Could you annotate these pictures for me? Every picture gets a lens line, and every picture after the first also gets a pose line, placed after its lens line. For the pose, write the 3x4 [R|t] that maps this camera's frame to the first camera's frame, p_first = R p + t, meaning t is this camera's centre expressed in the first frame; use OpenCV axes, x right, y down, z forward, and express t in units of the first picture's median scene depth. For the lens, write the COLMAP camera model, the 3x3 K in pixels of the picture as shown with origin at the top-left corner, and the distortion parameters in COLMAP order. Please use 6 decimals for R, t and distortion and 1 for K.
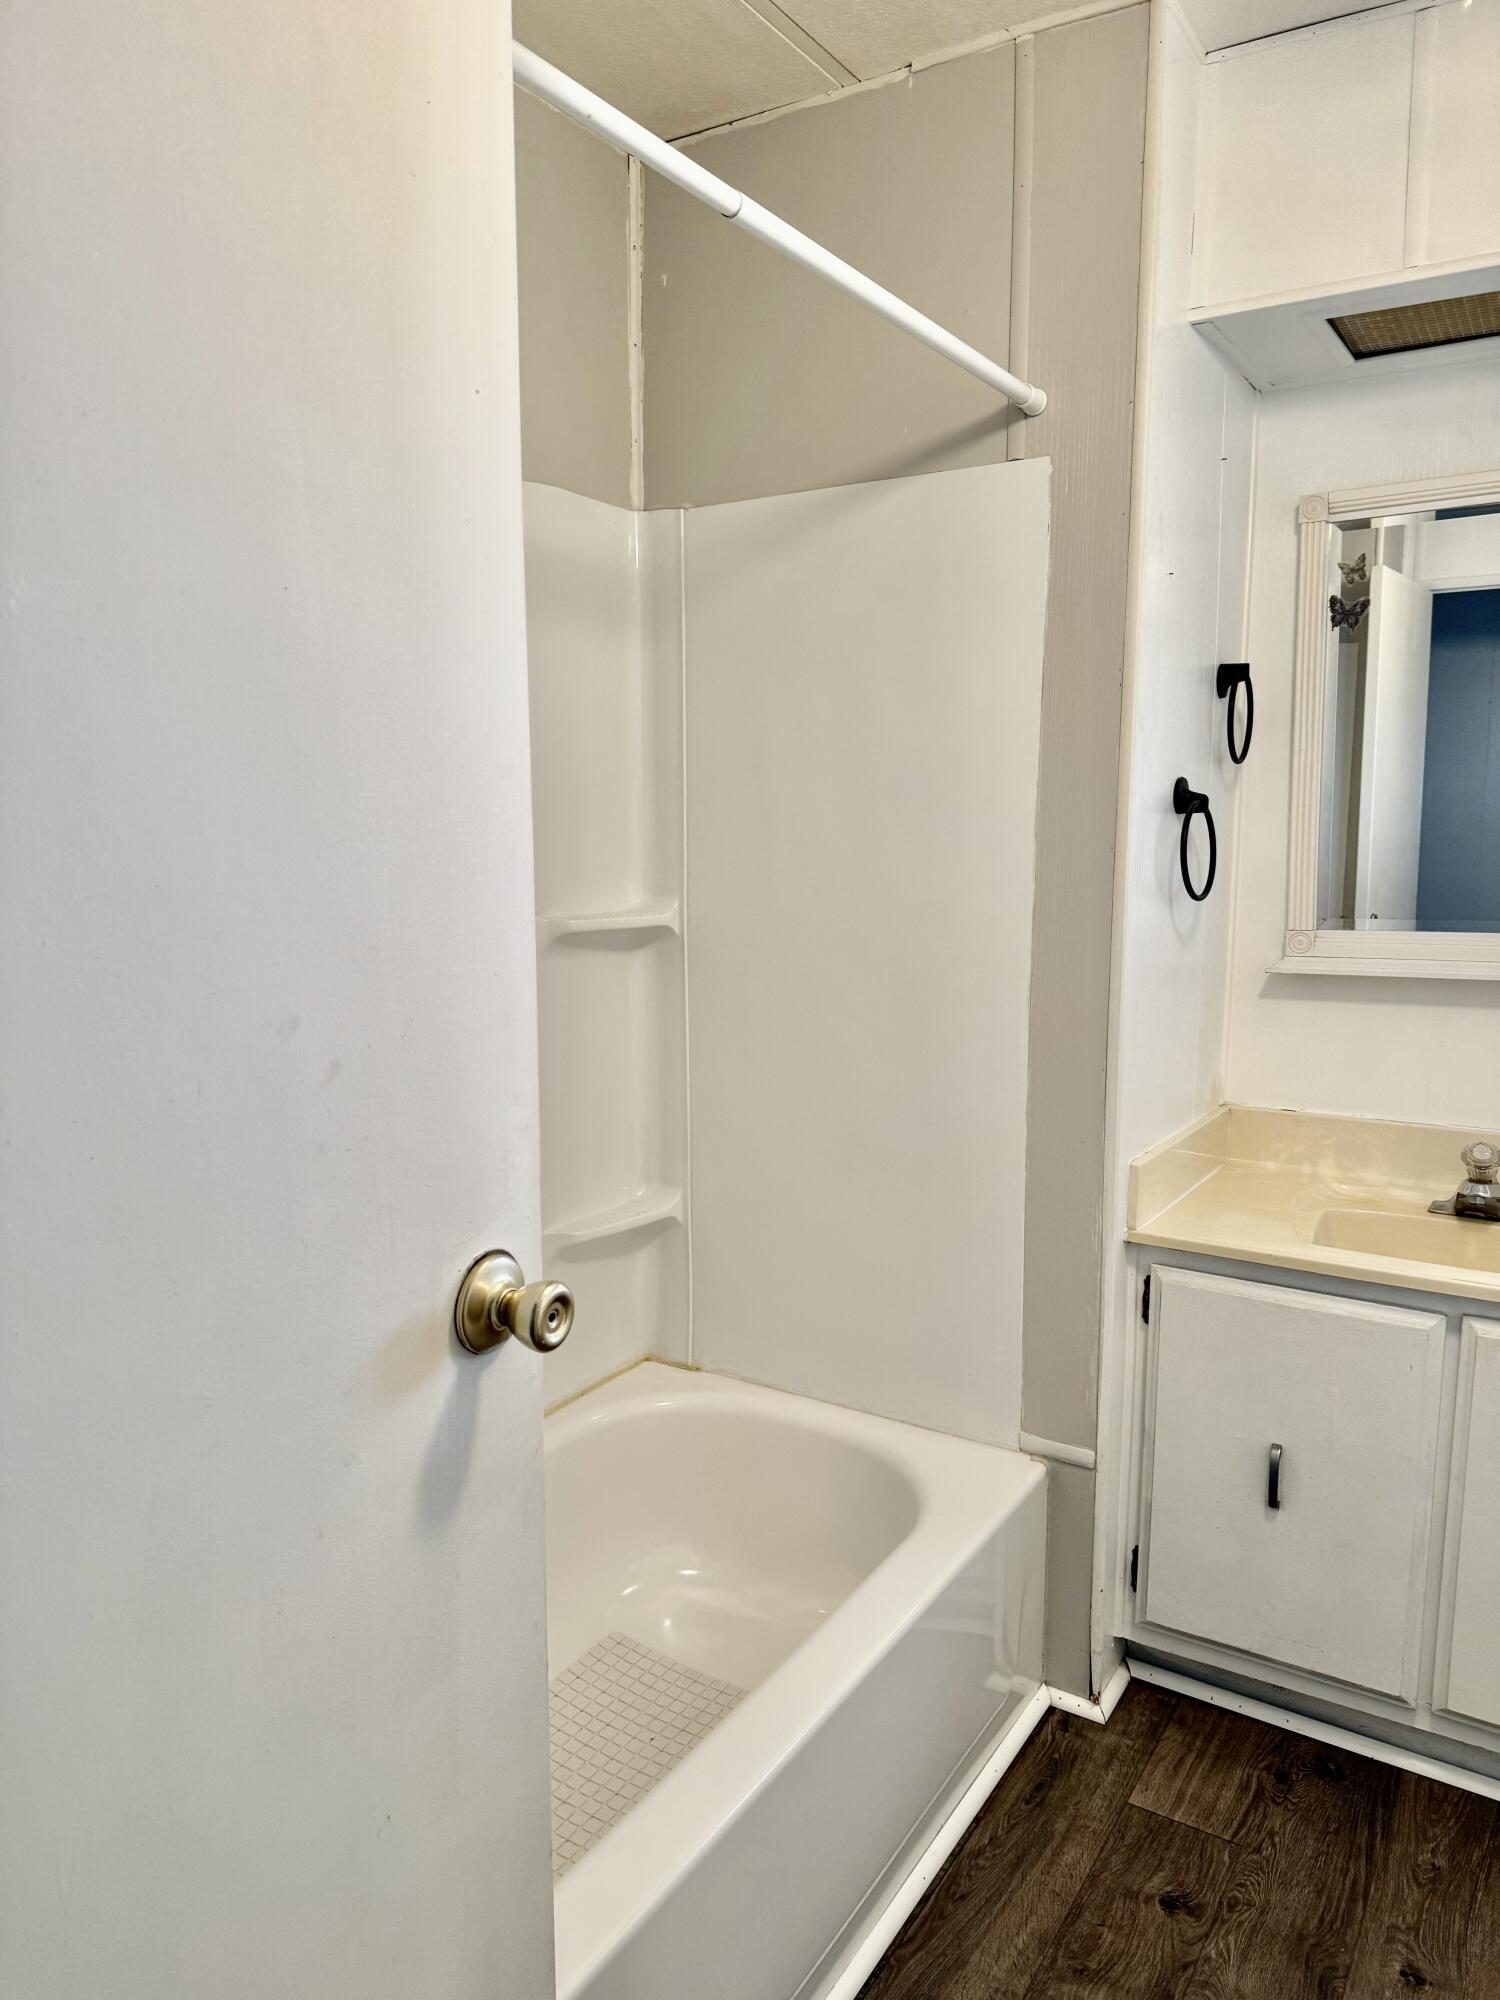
lens RADIAL K [[1427.6, 0, 760.6], [0, 1427.6, 1002.1], [0, 0, 1]] dist [0.010896, -0.008702]
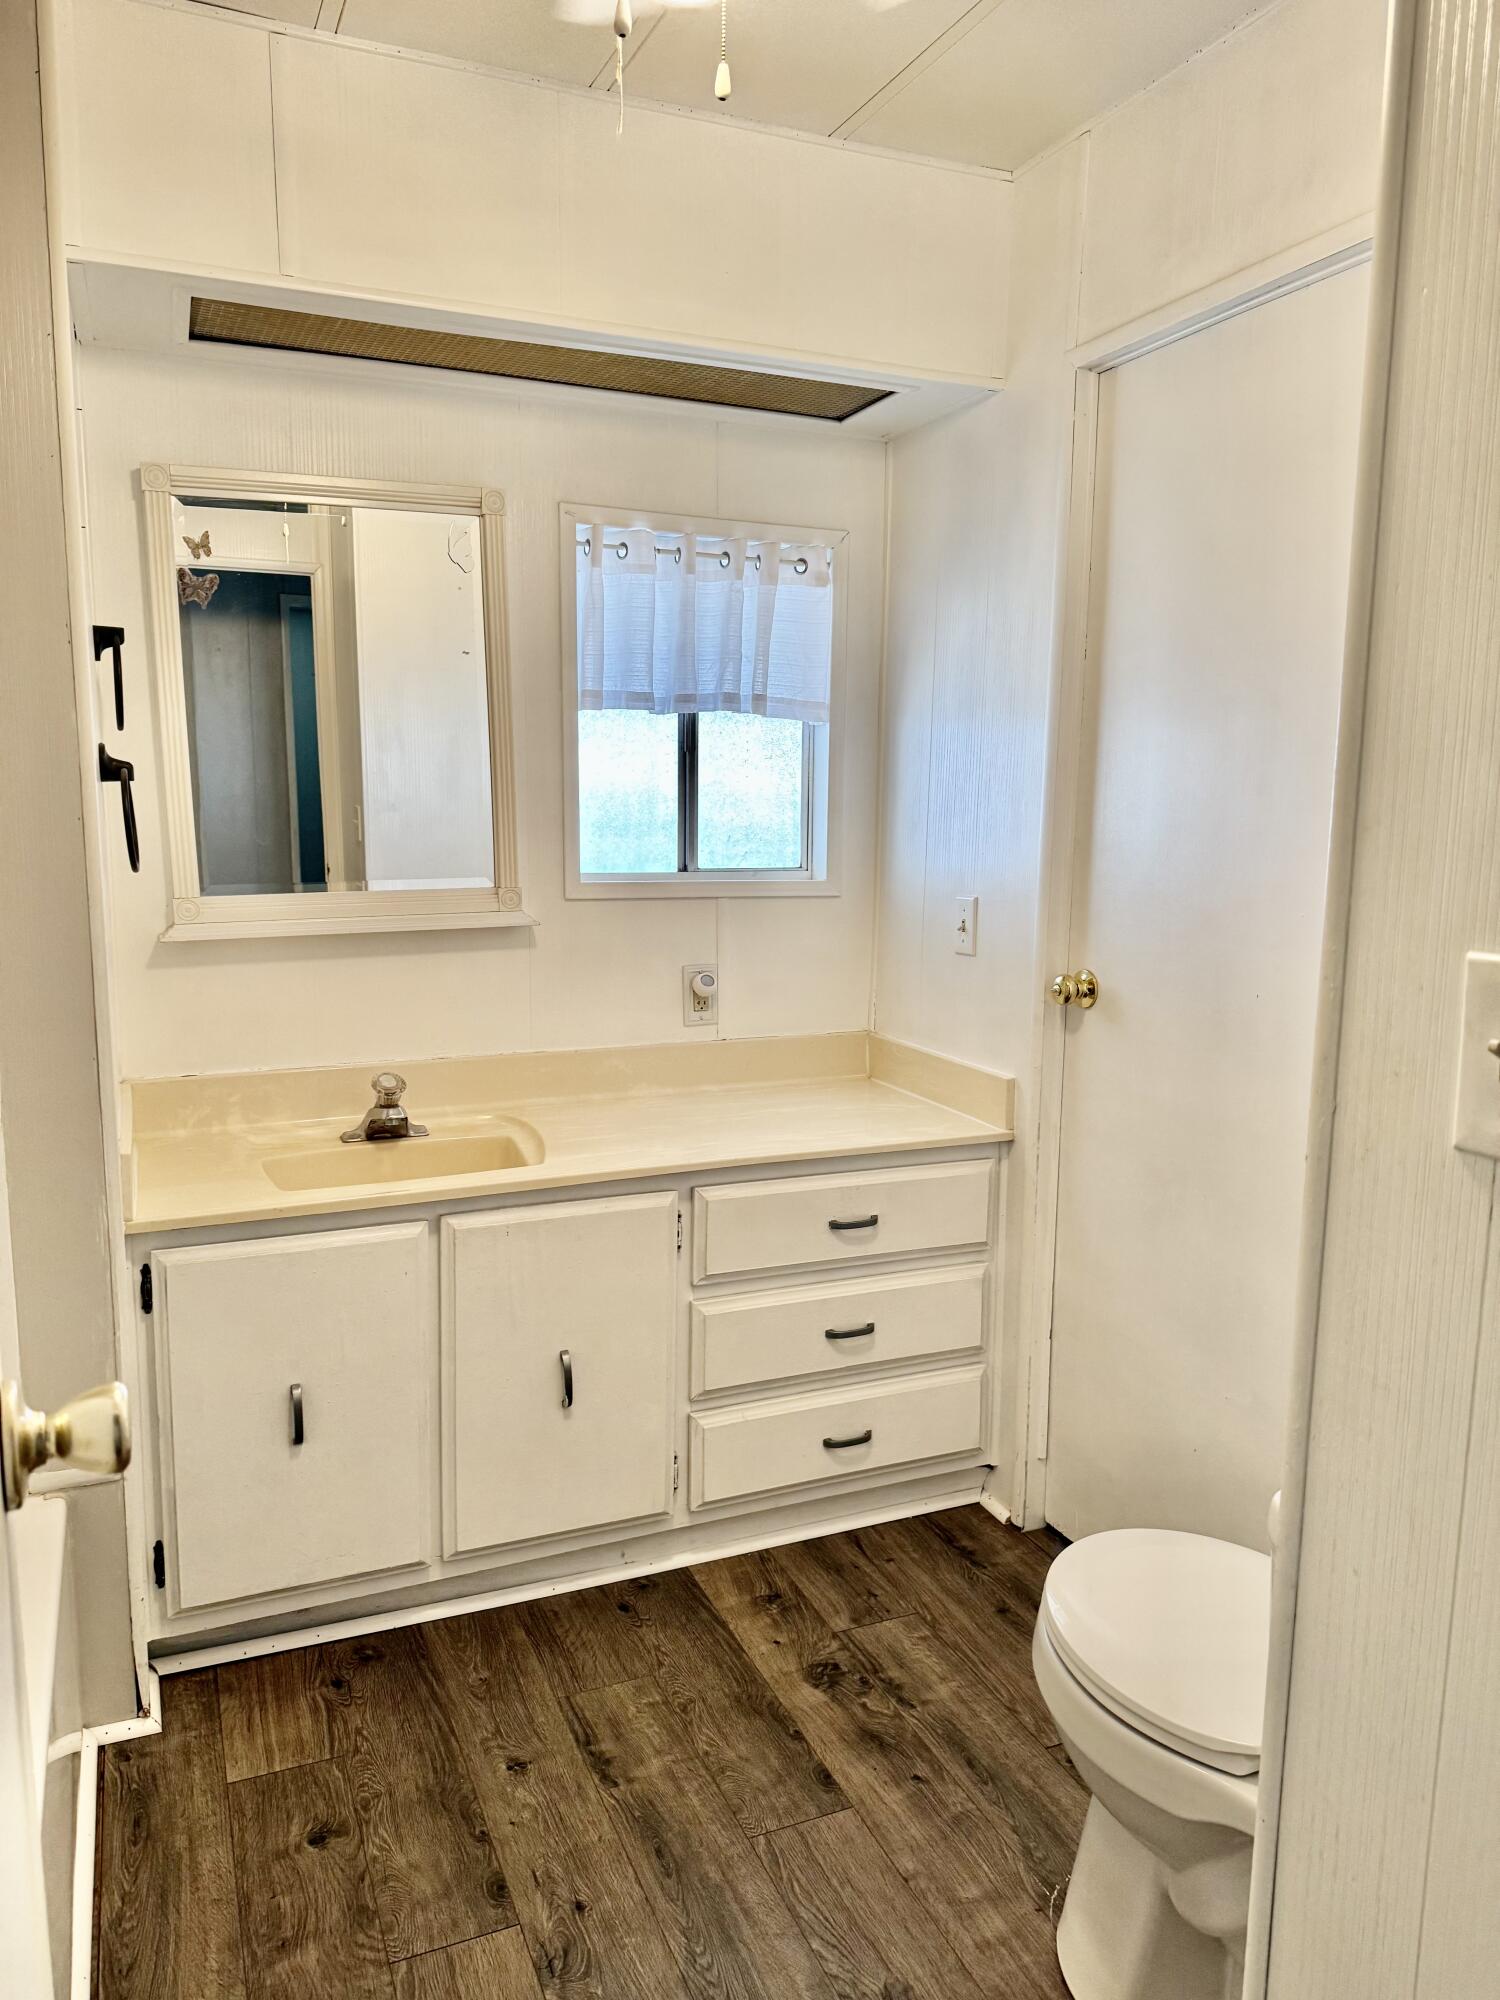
lens RADIAL K [[1406.3, 0, 750.0], [0, 1406.3, 1000.0], [0, 0, 1]] dist [0.001252, -0.009199]
pose [[0.577156, -0.122351, 0.807416, -0.250877], [0.102668, 0.991739, 0.076893, -0.016843], [-0.810154, 0.038517, 0.584950, 0.114987]]
